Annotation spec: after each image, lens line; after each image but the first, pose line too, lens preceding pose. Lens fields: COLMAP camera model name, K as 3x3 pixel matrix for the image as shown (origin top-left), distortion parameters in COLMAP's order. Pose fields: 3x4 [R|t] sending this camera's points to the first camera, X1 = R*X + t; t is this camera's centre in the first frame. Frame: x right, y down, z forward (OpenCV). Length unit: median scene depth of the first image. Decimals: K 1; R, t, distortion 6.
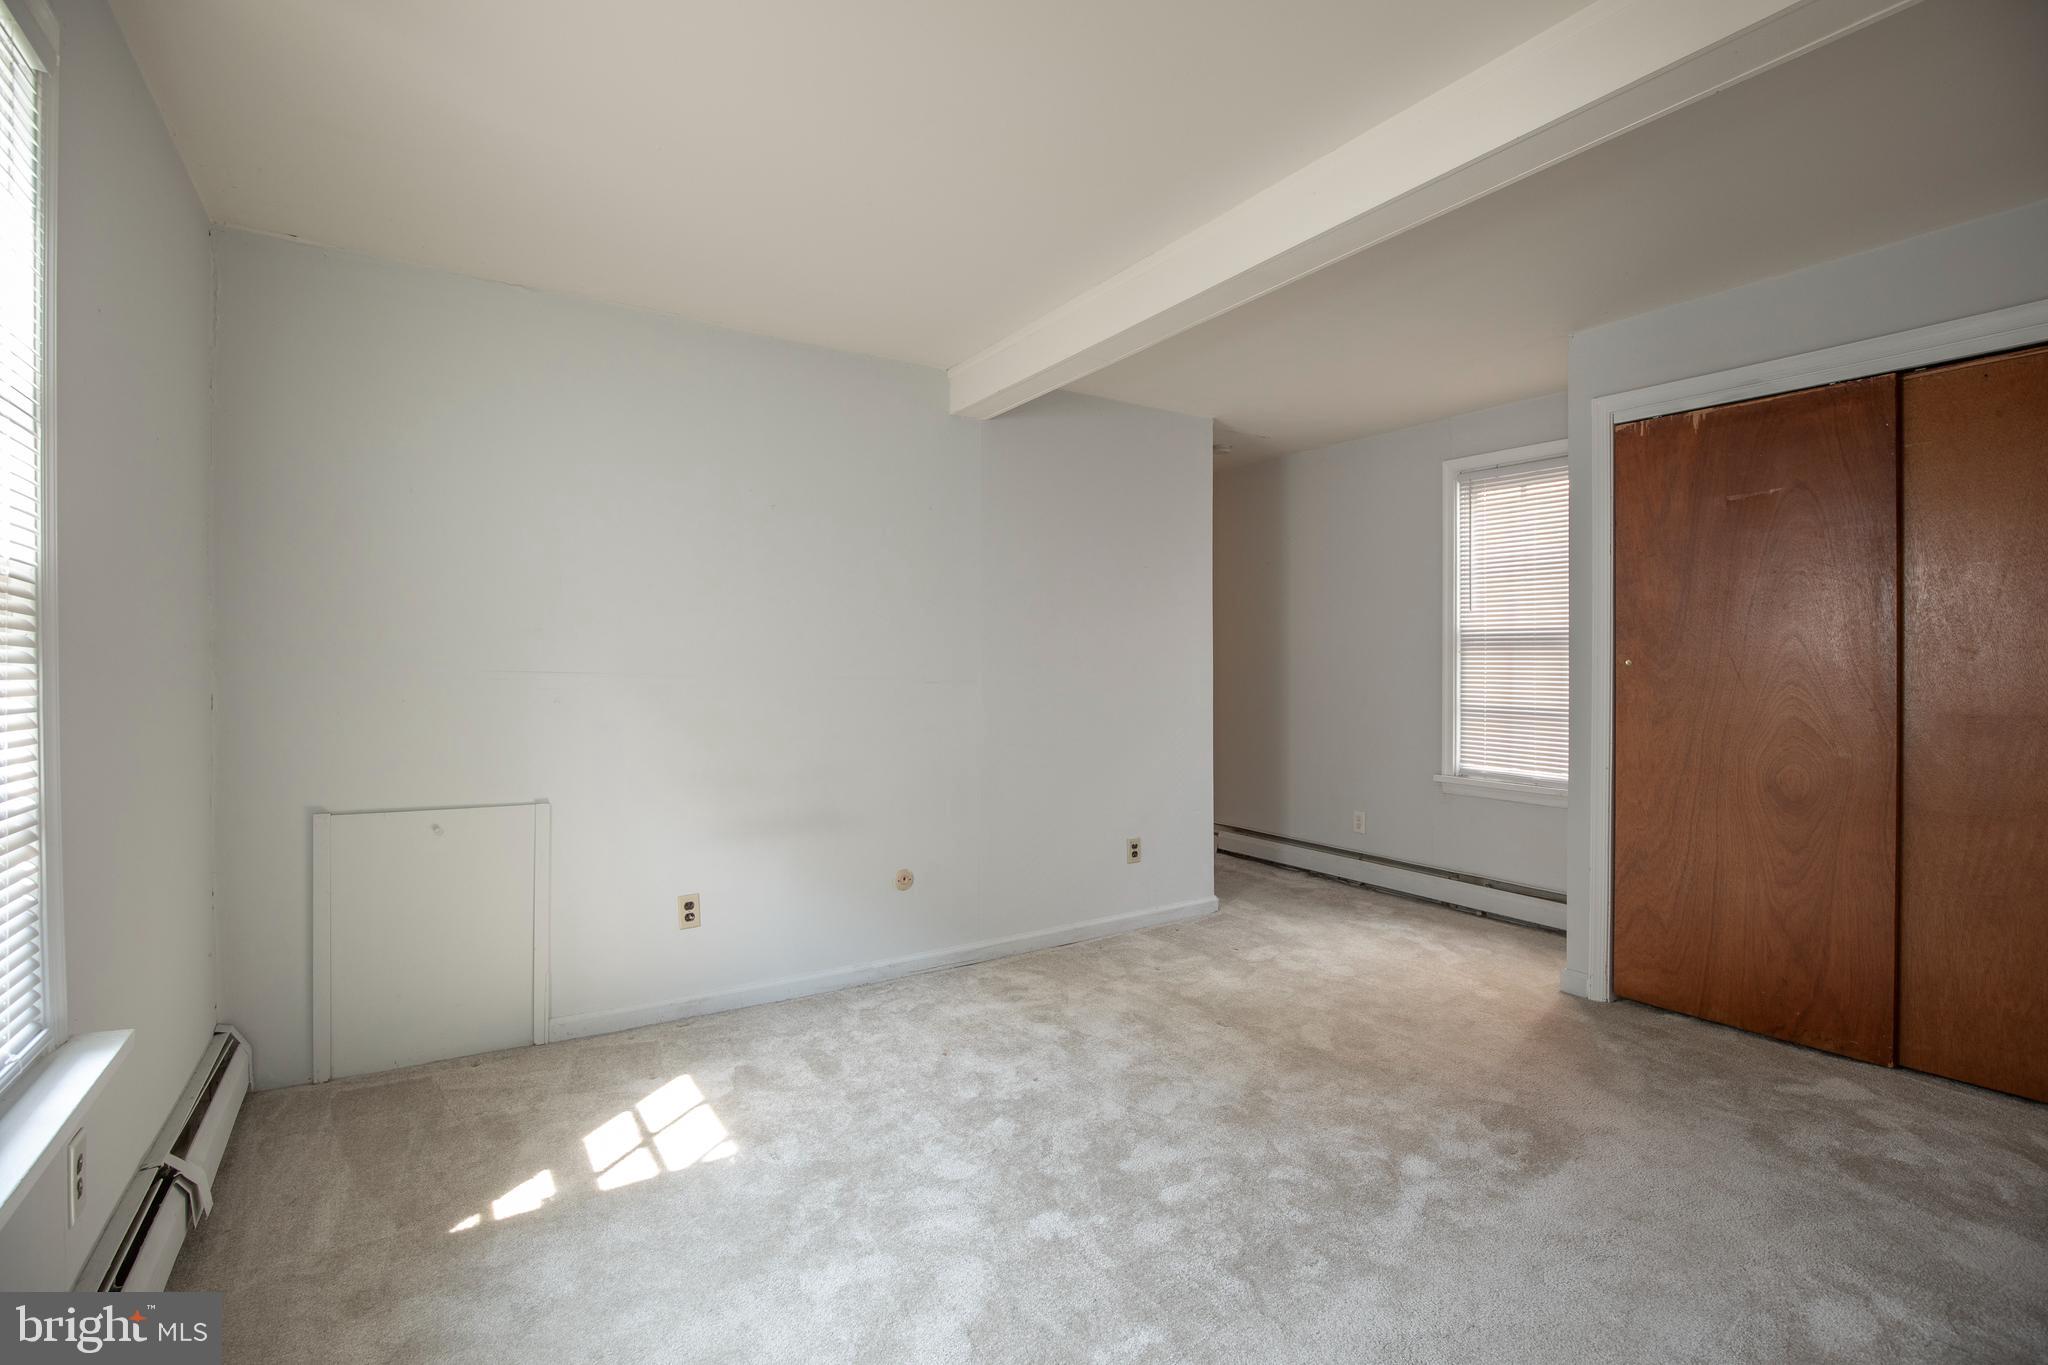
lens RADIAL K [[941.7, 0, 1027.9], [0, 941.7, 667.1], [0, 0, 1]] dist [-0.042907, 0.009340]
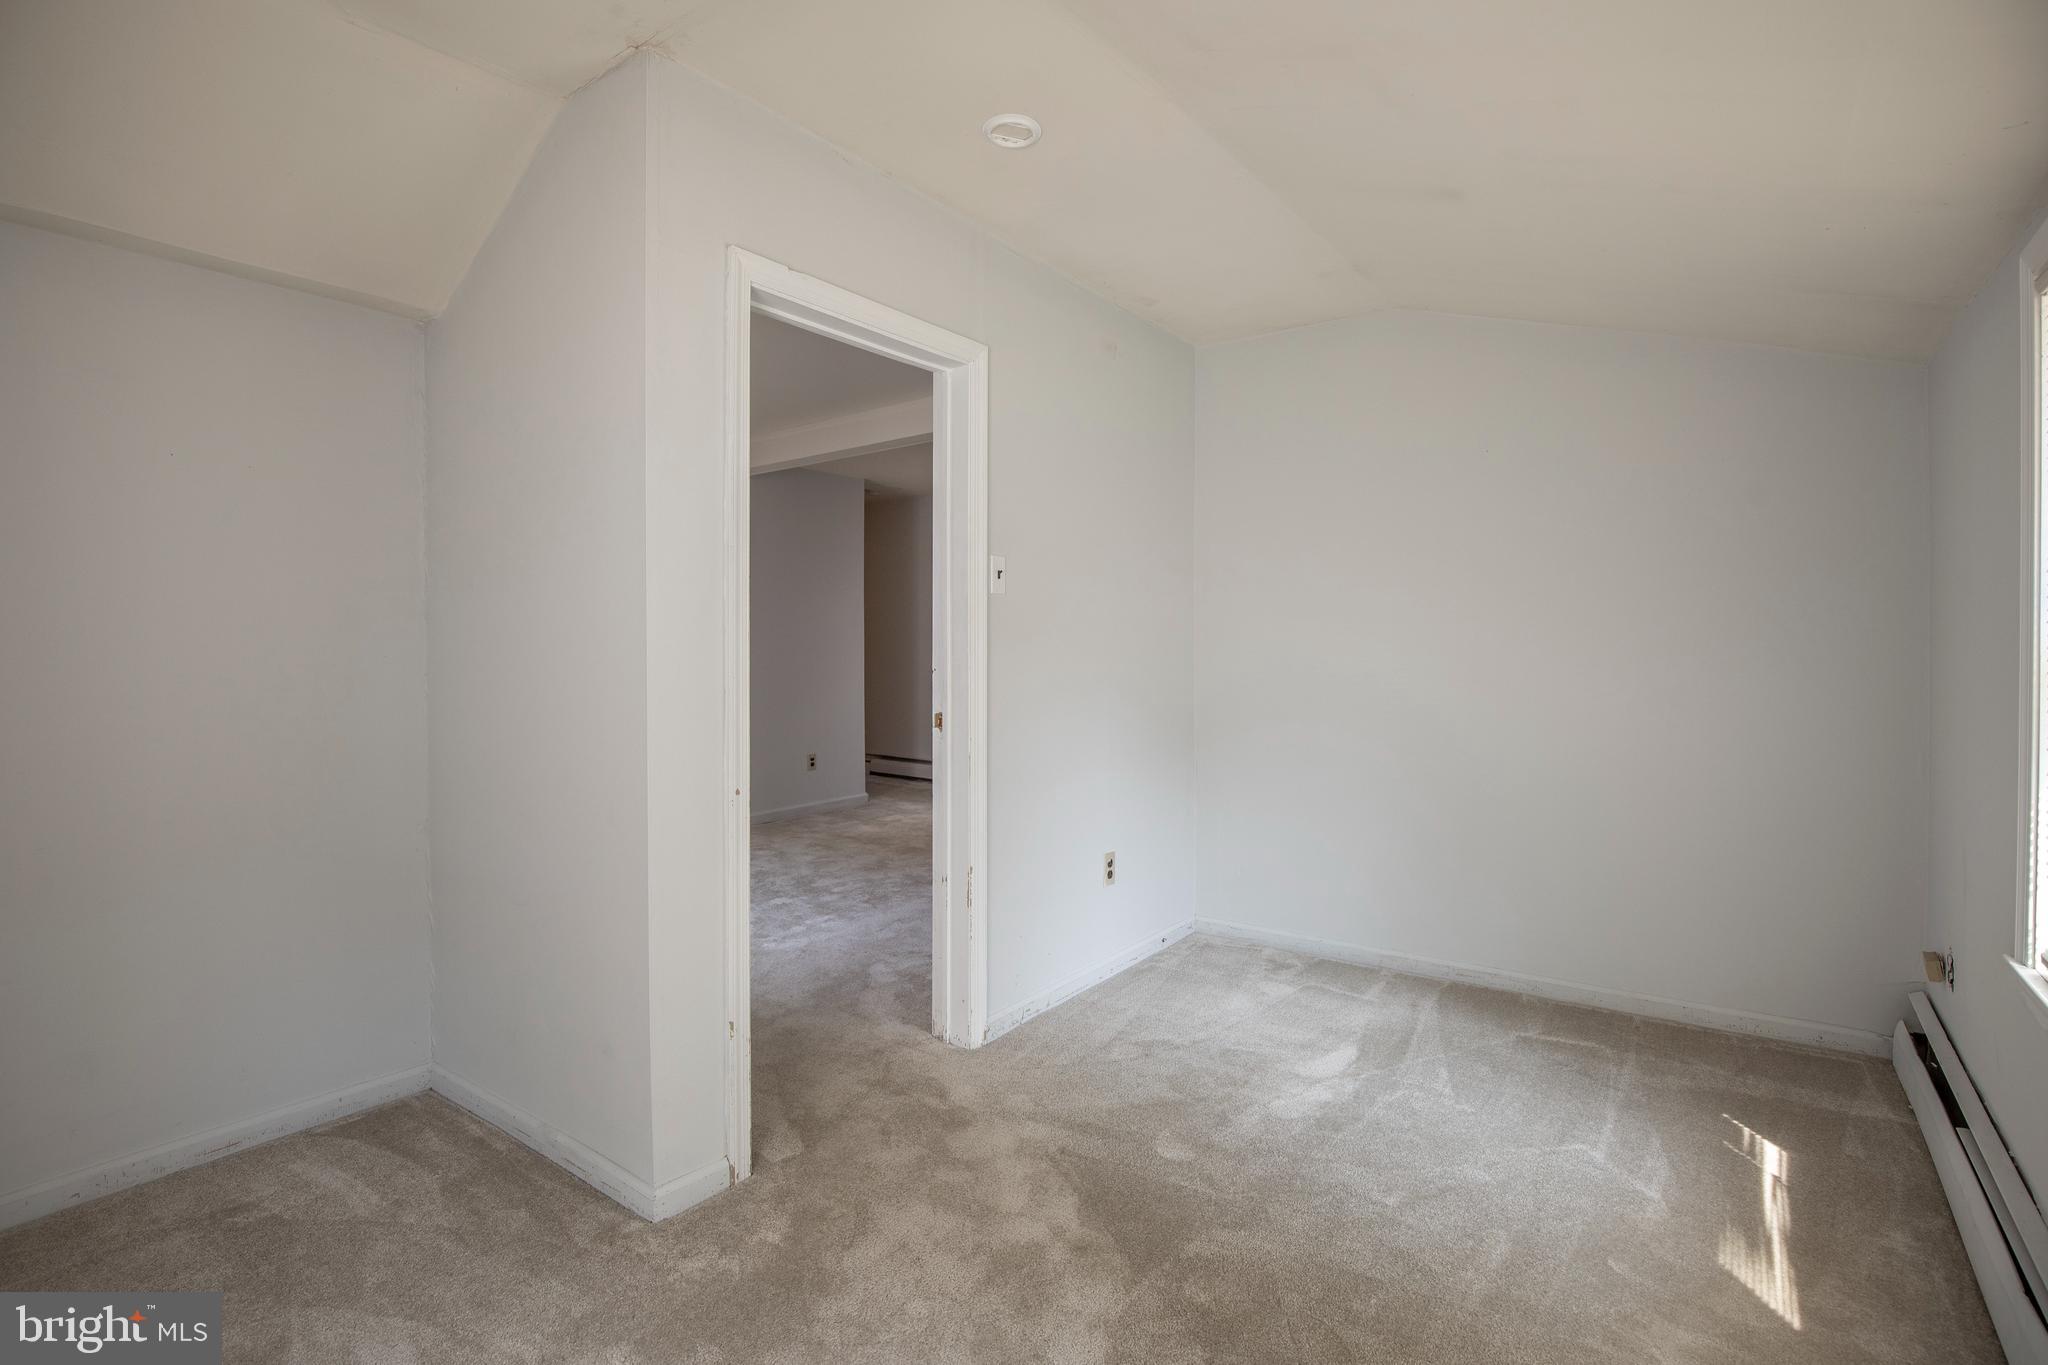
lens RADIAL K [[941.7, 0, 1027.9], [0, 941.7, 667.1], [0, 0, 1]] dist [-0.042907, 0.009340]
pose [[0.938637, -0.007345, 0.344829, -0.093971], [0.001093, 0.999832, 0.018322, 0.014117], [-0.344906, -0.016821, 0.938487, -0.629896]]
